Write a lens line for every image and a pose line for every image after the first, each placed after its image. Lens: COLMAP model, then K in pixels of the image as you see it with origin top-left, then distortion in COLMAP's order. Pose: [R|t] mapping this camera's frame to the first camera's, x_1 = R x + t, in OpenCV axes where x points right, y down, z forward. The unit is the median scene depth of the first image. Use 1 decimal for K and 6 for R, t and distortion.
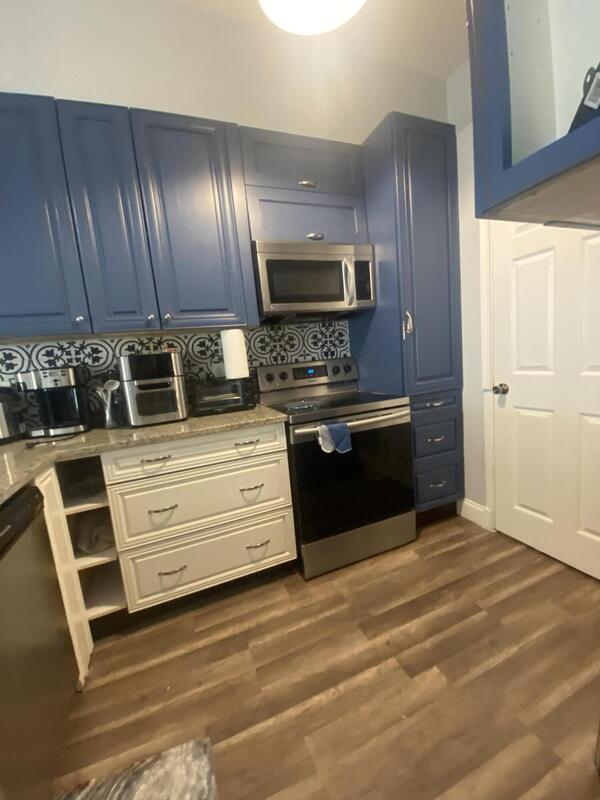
lens RADIAL K [[333.4, 0, 300.0], [0, 333.4, 400.0], [0, 0, 1]] dist [0.020219, -0.017717]
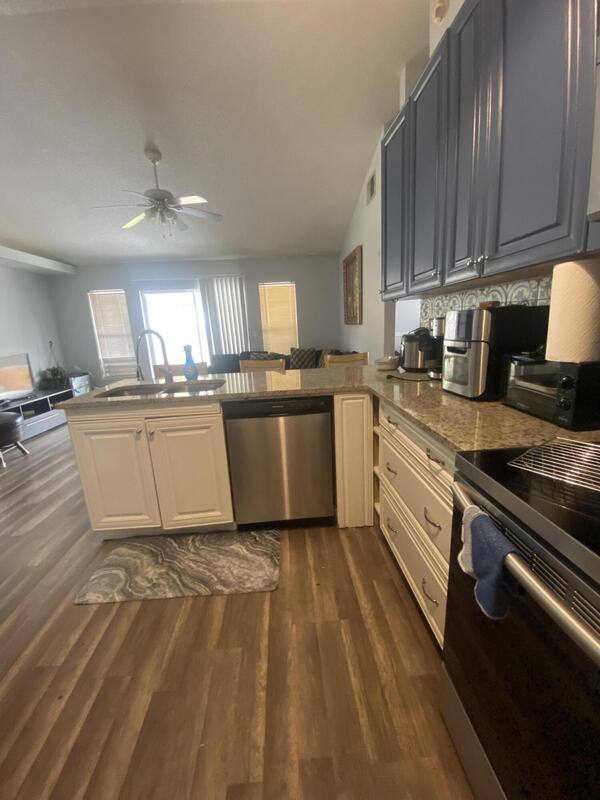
lens RADIAL K [[333.4, 0, 300.0], [0, 333.4, 400.0], [0, 0, 1]] dist [0.020219, -0.017717]
pose [[-0.311224, 0.321684, -0.894237, 0.618135], [-0.050770, 0.933996, 0.353656, -0.255307], [0.948979, 0.155467, -0.274350, 1.124681]]
